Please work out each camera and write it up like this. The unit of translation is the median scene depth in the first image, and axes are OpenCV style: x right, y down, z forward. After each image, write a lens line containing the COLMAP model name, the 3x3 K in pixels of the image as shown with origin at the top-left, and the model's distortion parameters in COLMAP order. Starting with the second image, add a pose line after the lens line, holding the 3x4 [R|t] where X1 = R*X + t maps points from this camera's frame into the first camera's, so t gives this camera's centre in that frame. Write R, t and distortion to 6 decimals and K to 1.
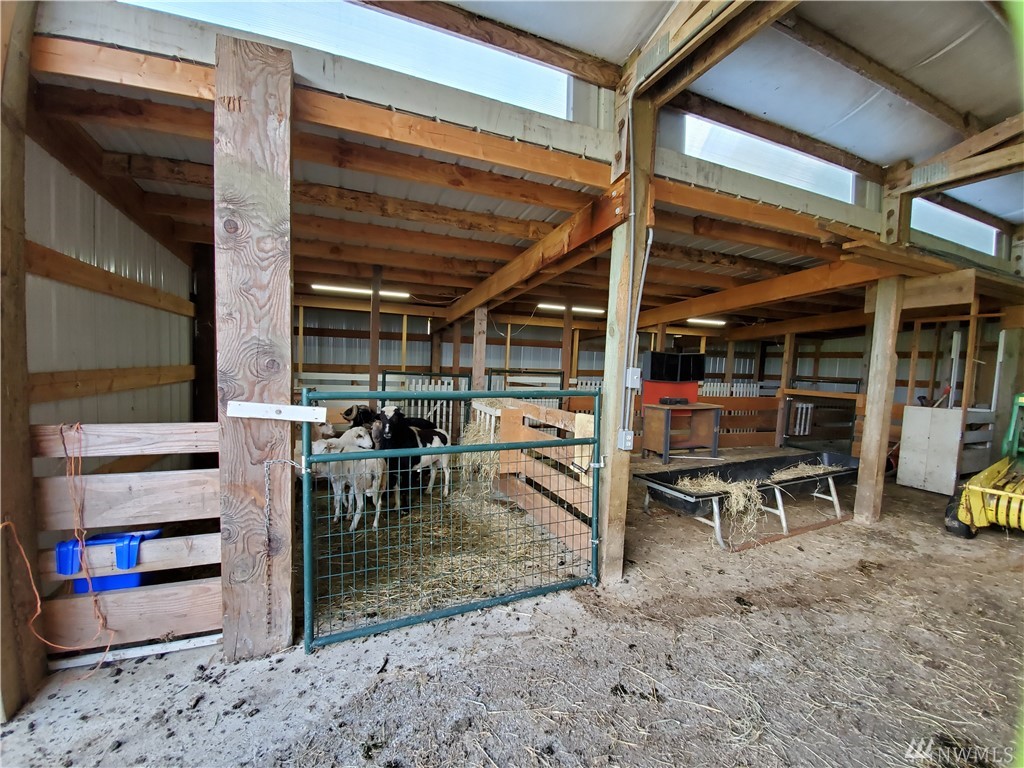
lens RADIAL K [[403.6, 0, 507.5], [0, 403.6, 395.5], [0, 0, 1]] dist [0.010045, -0.015555]
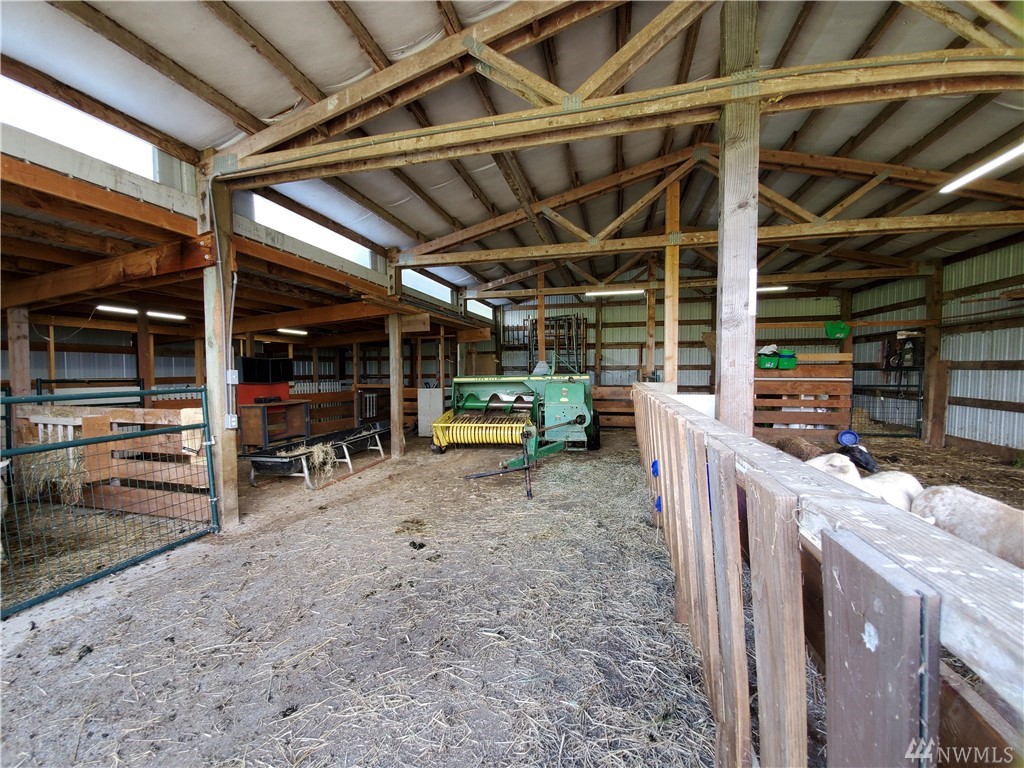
lens RADIAL K [[403.6, 0, 507.5], [0, 403.6, 395.5], [0, 0, 1]] dist [0.010045, -0.015555]
pose [[0.602126, -0.080386, 0.794344, -0.189515], [0.088206, 0.995526, 0.033884, 0.046084], [-0.793513, 0.049663, 0.606523, -0.492876]]
